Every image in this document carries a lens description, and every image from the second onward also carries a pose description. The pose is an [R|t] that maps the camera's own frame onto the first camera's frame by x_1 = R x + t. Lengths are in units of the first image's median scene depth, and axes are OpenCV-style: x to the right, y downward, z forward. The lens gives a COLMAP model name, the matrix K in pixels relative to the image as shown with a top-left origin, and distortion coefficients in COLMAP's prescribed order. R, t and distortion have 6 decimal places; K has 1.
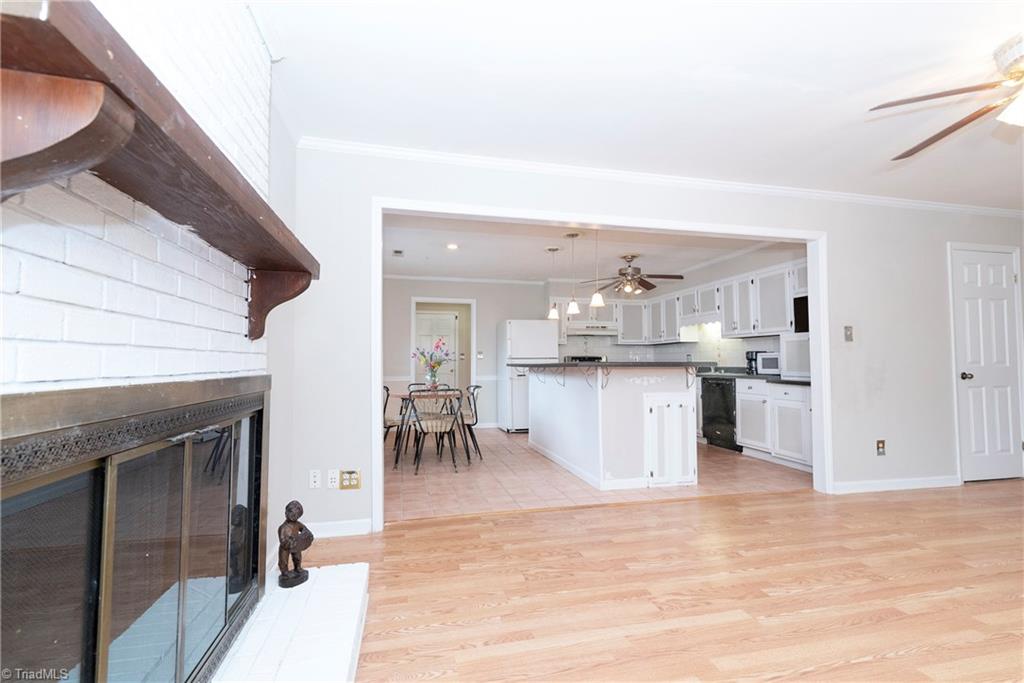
lens RADIAL K [[462.9, 0, 512.0], [0, 462.9, 341.5], [0, 0, 1]] dist [-0.001955, -0.000236]
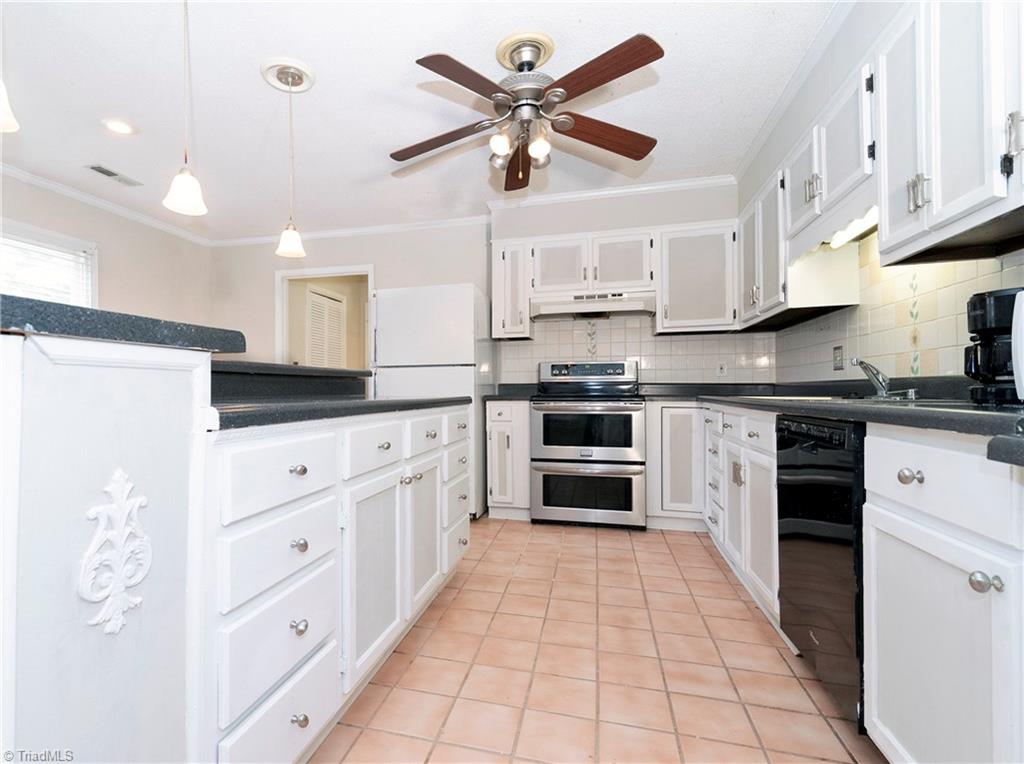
lens RADIAL K [[515.6, 0, 448.6], [0, 515.6, 383.1], [0, 0, 1]] dist [0.001856, 0.000080]
pose [[0.866379, -0.006520, -0.499345, 0.378486], [0.023815, 0.999317, 0.028272, 0.044453], [0.498819, -0.036387, 0.865942, 0.610186]]
